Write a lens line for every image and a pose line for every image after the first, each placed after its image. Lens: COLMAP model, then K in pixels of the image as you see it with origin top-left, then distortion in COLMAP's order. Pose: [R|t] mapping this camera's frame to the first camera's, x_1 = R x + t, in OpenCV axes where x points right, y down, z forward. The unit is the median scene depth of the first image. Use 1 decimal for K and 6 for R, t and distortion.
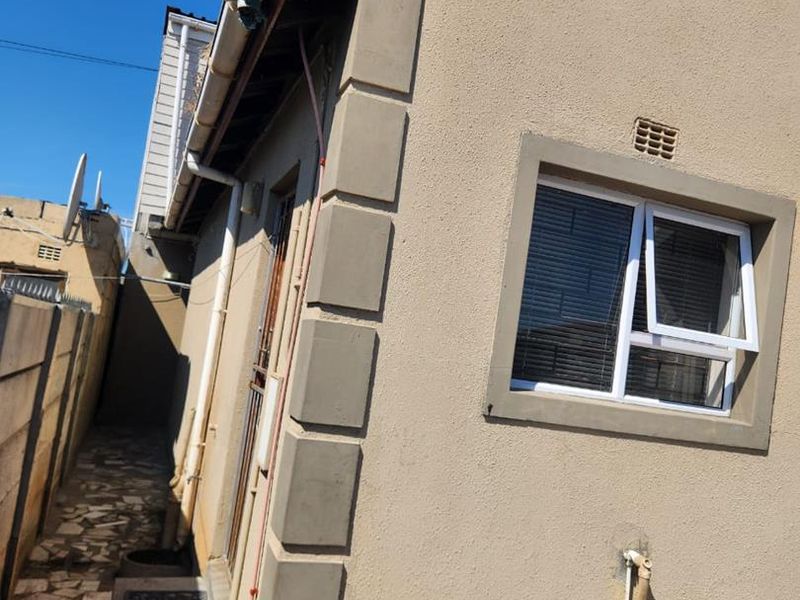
lens RADIAL K [[718.0, 0, 395.1], [0, 718.0, 291.4], [0, 0, 1]] dist [0.077104, -0.105020]
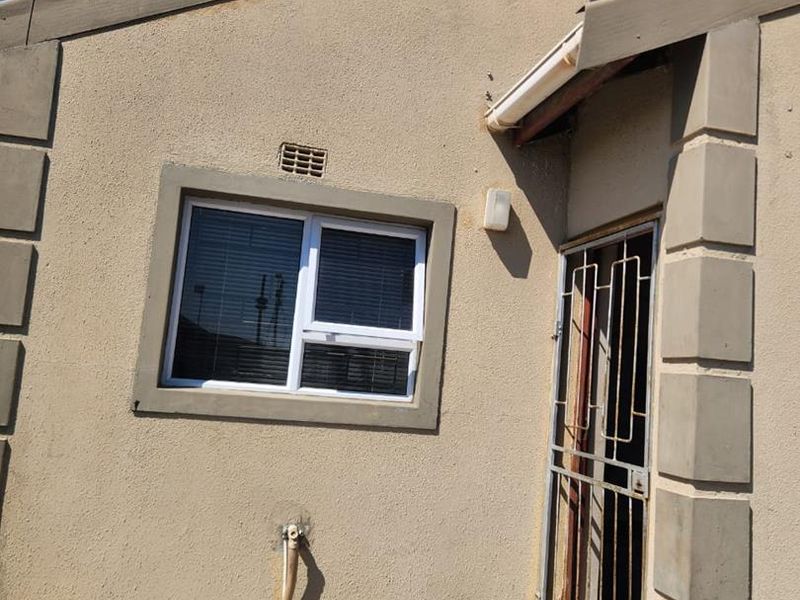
lens RADIAL K [[715.2, 0, 404.8], [0, 715.2, 297.2], [0, 0, 1]] dist [0.084605, -0.111939]
pose [[0.992685, -0.074012, -0.095389, 0.606719], [0.069784, 0.996458, -0.046925, 0.068490], [0.098524, 0.039925, 0.994333, -0.098087]]
